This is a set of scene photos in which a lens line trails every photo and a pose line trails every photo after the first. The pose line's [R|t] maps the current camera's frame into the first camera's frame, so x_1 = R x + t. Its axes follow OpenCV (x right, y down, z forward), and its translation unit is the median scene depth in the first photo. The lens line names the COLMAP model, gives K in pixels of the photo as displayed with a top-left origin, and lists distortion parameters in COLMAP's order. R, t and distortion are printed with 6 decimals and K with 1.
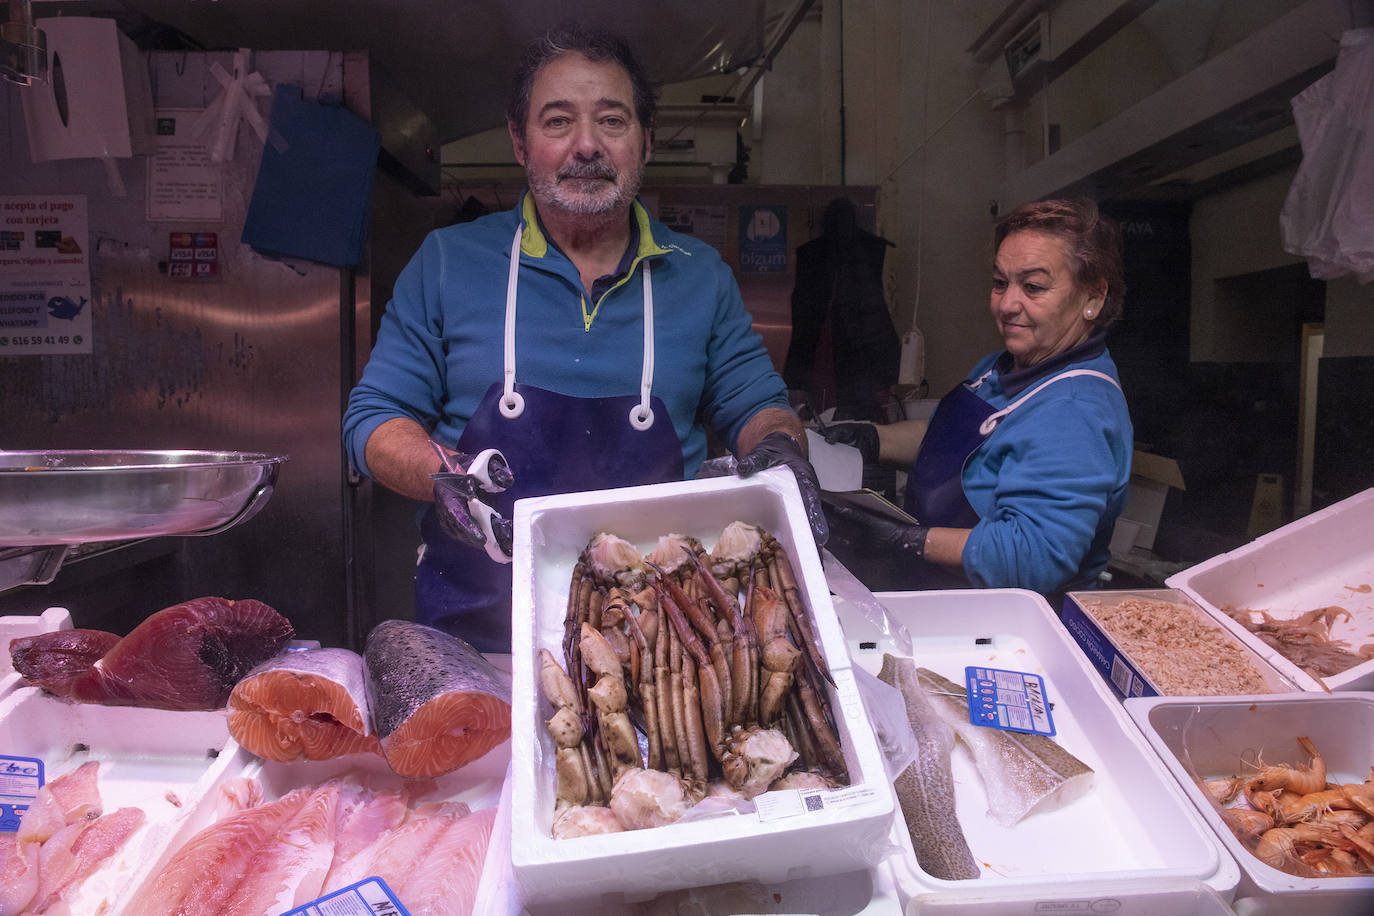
lens RADIAL K [[975.5, 0, 671.4], [0, 975.5, 457.5], [0, 0, 1]] dist [-0.113204, 0.080672]
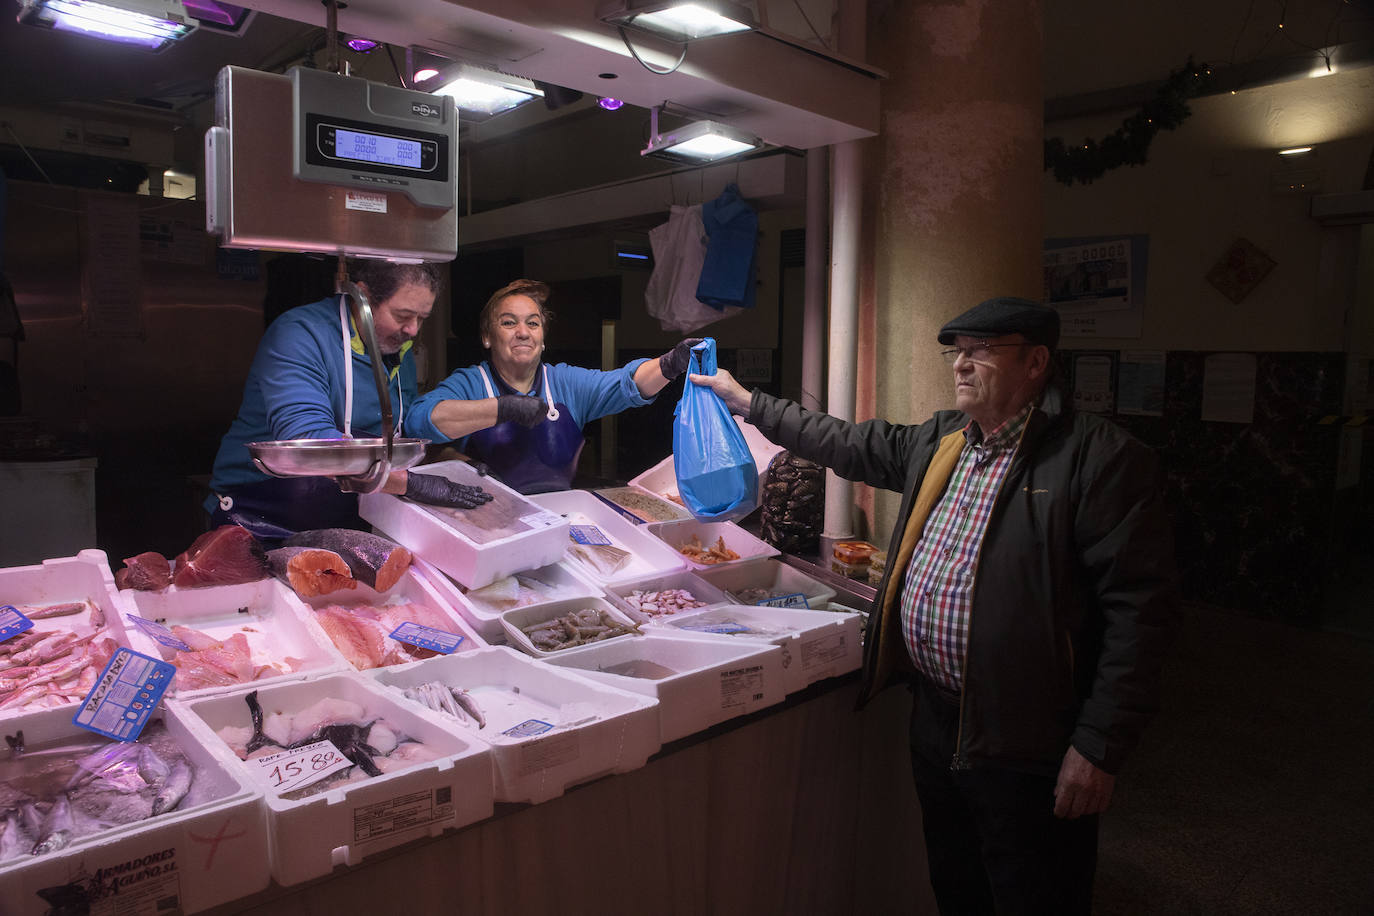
lens RADIAL K [[975.5, 0, 671.4], [0, 975.5, 457.5], [0, 0, 1]] dist [-0.113204, 0.080672]
pose [[0.773951, -0.060017, 0.630395, -1.791751], [0.037070, 0.998085, 0.049511, -0.078339], [-0.632159, -0.014950, 0.774694, -1.752830]]
